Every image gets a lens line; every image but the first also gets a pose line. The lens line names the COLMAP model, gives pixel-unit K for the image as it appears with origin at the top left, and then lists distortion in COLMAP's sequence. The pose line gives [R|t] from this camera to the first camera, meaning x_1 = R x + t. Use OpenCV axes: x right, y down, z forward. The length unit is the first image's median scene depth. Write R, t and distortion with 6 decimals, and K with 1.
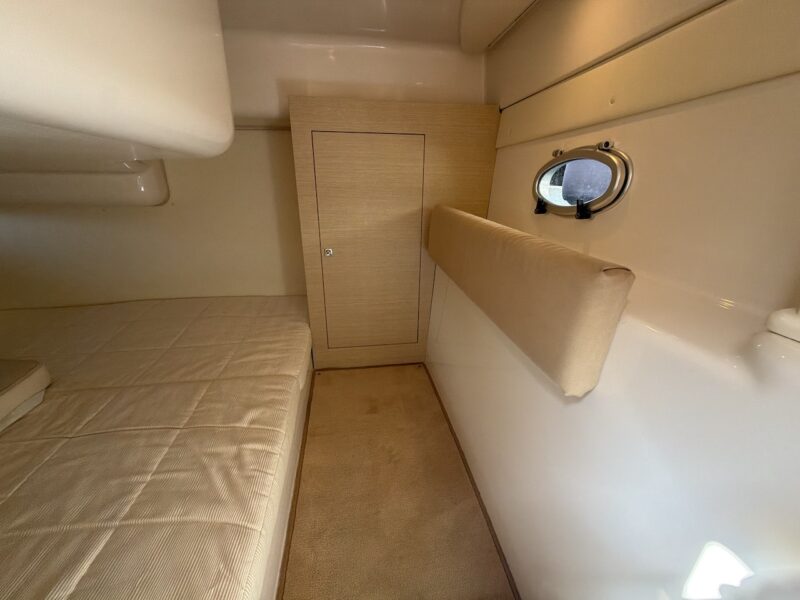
lens RADIAL K [[317.0, 0, 399.8], [0, 317.0, 300.8], [0, 0, 1]] dist [0.000097, -0.000031]
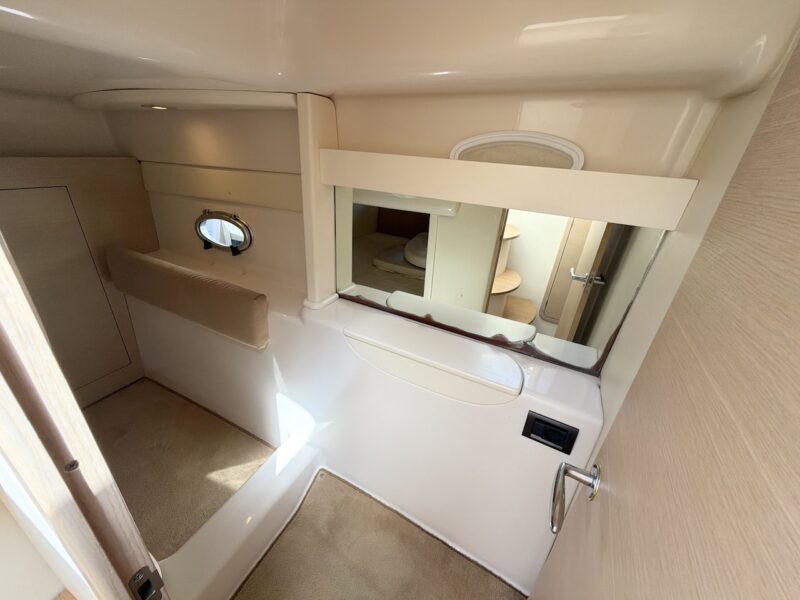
lens RADIAL K [[317.0, 0, 397.4], [0, 317.0, 299.8], [0, 0, 1]] dist [0.000097, -0.000031]
pose [[0.561766, -0.335233, 0.756331, -0.276360], [0.235160, 0.941215, 0.242515, -0.189466], [-0.793170, 0.041622, 0.607577, -0.627052]]
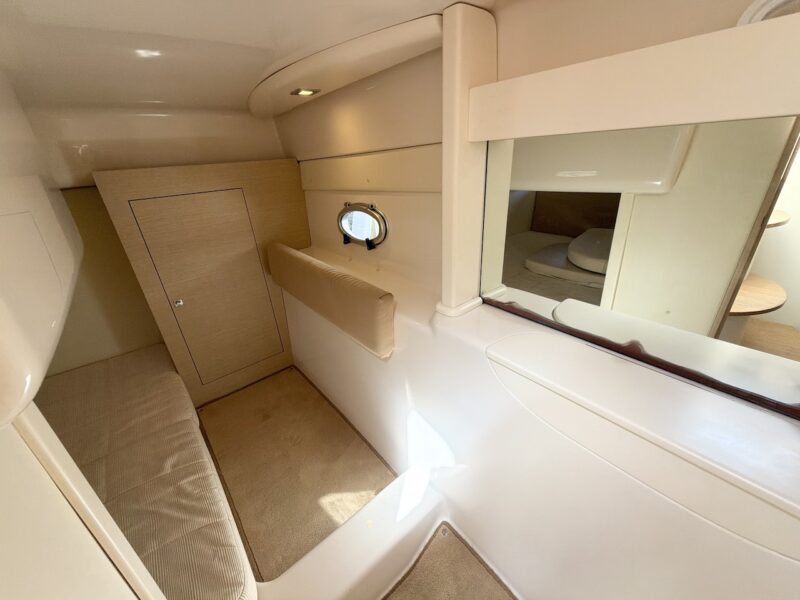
lens RADIAL K [[317.0, 0, 399.1], [0, 317.0, 300.6], [0, 0, 1]] dist [0.000097, -0.000031]
pose [[0.848575, -0.278854, 0.449622, -0.087788], [0.251055, 0.960286, 0.121749, -0.132062], [-0.465716, 0.009567, 0.884882, -0.401895]]
